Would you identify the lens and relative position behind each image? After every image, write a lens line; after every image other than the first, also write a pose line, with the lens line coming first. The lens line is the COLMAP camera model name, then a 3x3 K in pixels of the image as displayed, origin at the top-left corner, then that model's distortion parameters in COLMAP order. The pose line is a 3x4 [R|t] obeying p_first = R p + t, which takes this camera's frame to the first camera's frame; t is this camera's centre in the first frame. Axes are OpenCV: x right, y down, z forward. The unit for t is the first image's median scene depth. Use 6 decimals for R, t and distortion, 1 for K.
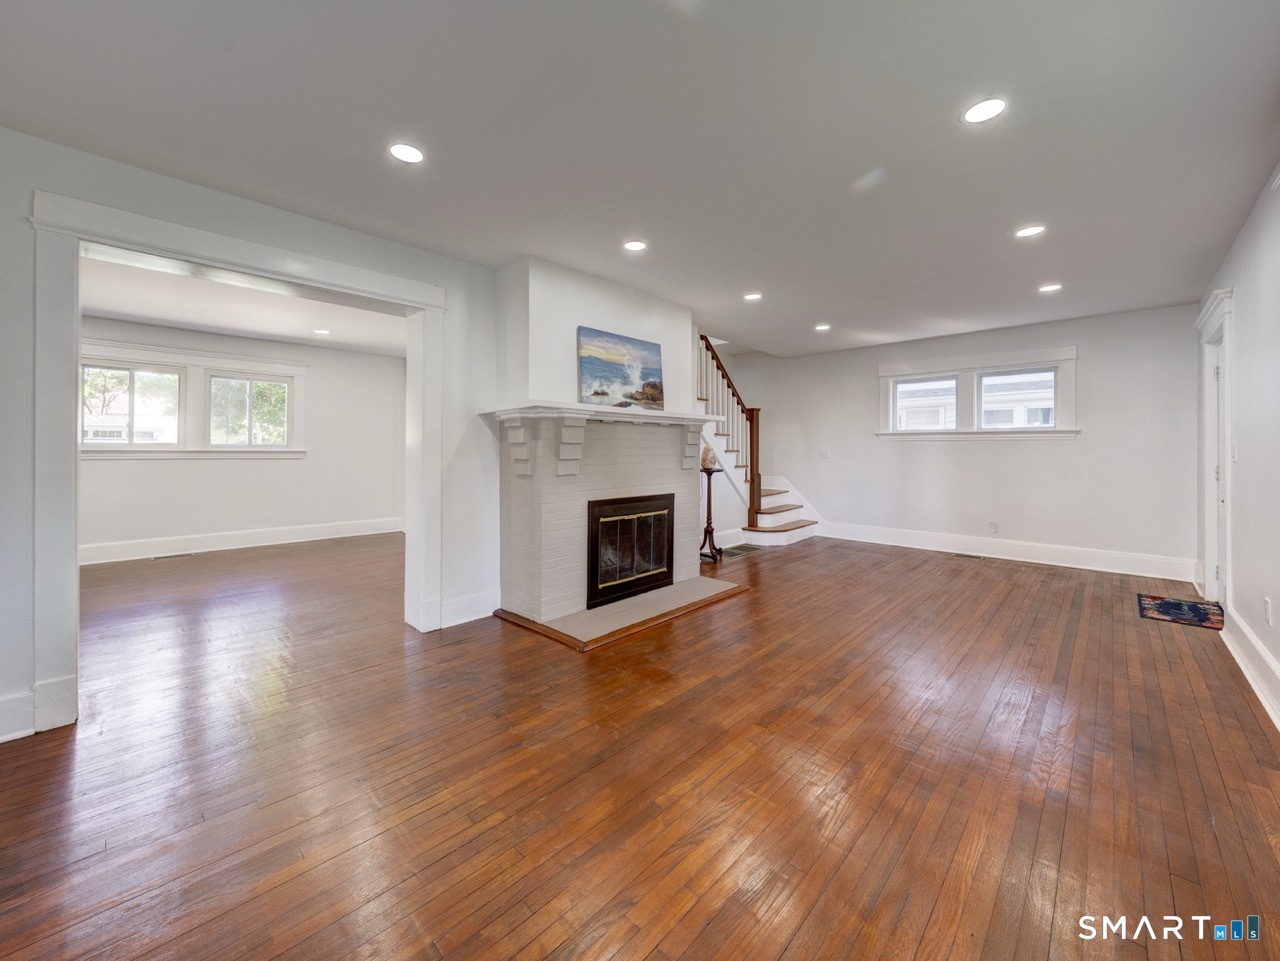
lens RADIAL K [[492.0, 0, 641.7], [0, 492.0, 448.4], [0, 0, 1]] dist [-0.001334, -0.000077]
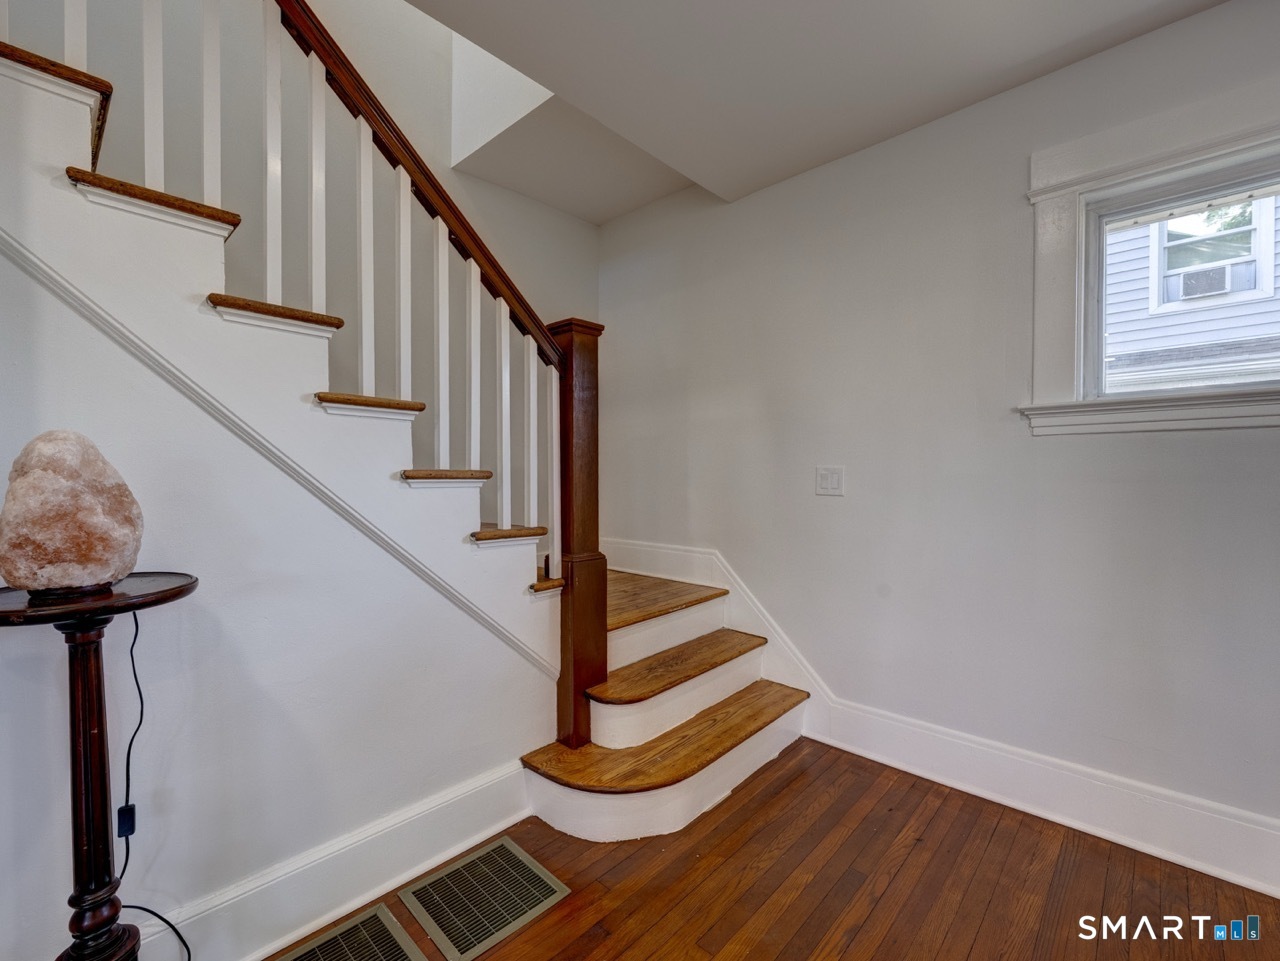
lens RADIAL K [[538.3, 0, 640.0], [0, 538.3, 480.5], [0, 0, 1]] dist [0.000117, -0.000002]
pose [[0.999998, -0.001832, -0.000904, 0.405815], [0.001844, 0.999906, 0.013578, 0.006927], [0.000879, -0.013579, 0.999907, 1.064404]]
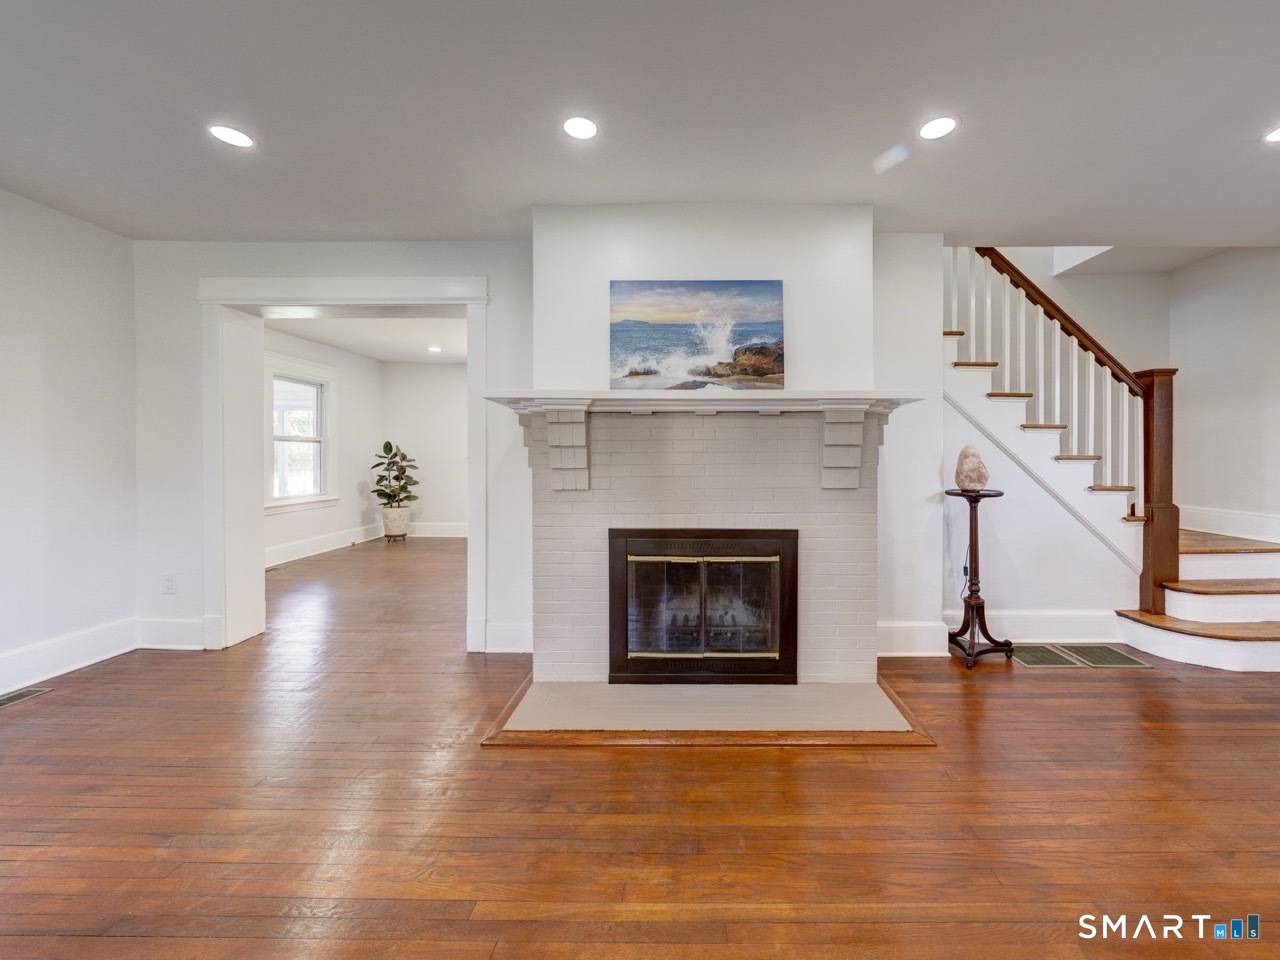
lens RADIAL K [[506.0, 0, 686.9], [0, 506.0, 460.9], [0, 0, 1]] dist [-0.005937, -0.000156]
pose [[0.688614, 0.004220, -0.725116, 0.413508], [0.003152, 0.999956, 0.008813, 0.003919], [0.725121, -0.008355, 0.688571, 0.496459]]
